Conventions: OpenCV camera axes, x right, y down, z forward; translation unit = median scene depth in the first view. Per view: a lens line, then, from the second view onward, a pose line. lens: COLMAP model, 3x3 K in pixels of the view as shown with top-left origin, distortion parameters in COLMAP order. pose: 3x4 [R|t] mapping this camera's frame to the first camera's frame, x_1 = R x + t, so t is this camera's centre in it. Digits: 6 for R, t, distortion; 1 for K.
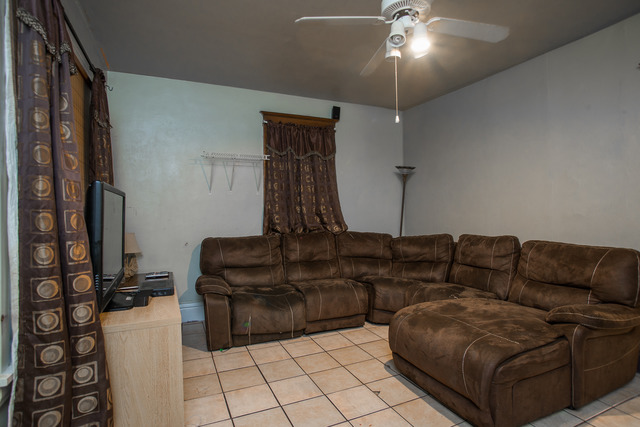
lens RADIAL K [[312.0, 0, 337.0], [0, 312.0, 212.2], [0, 0, 1]] dist [-0.034345, 0.000777]
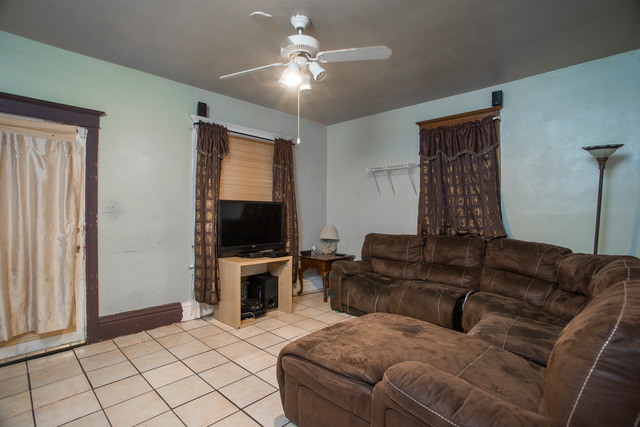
lens RADIAL K [[312.0, 0, 337.0], [0, 312.0, 212.2], [0, 0, 1]] dist [-0.034345, 0.000777]
pose [[0.424191, 0.006948, -0.905546, 0.634594], [-0.010122, 0.999944, 0.002931, -0.006771], [0.905516, 0.007922, 0.424238, 0.273462]]
